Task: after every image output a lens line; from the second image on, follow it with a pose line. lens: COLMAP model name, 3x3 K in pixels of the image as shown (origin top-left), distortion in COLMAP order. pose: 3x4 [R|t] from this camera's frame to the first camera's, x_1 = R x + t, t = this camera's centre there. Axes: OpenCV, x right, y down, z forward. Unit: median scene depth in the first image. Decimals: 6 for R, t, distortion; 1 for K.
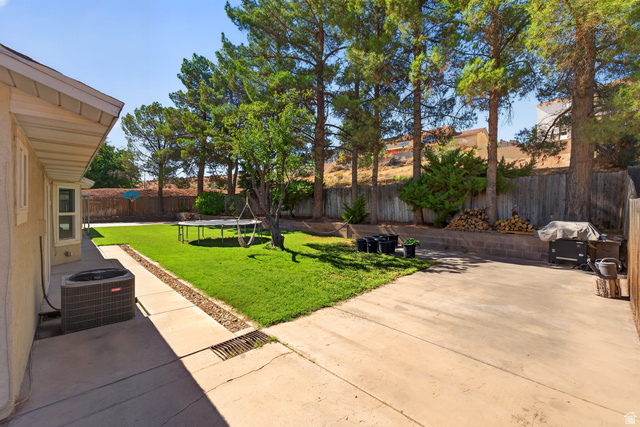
lens RADIAL K [[276.6, 0, 321.9], [0, 276.6, 209.9], [0, 0, 1]] dist [0.001121, -0.000199]
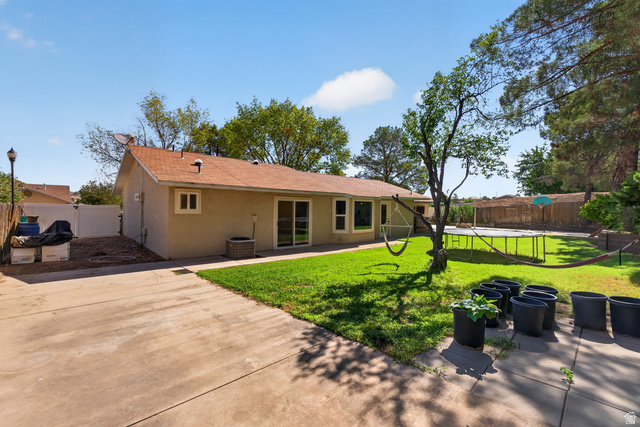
lens RADIAL K [[276.6, 0, 321.9], [0, 276.6, 209.9], [0, 0, 1]] dist [0.001121, -0.000199]
pose [[0.002369, -0.000934, -0.999997, 1.489647], [-0.026803, 0.999640, -0.000997, -0.028476], [0.999638, 0.026806, 0.002343, 1.622705]]
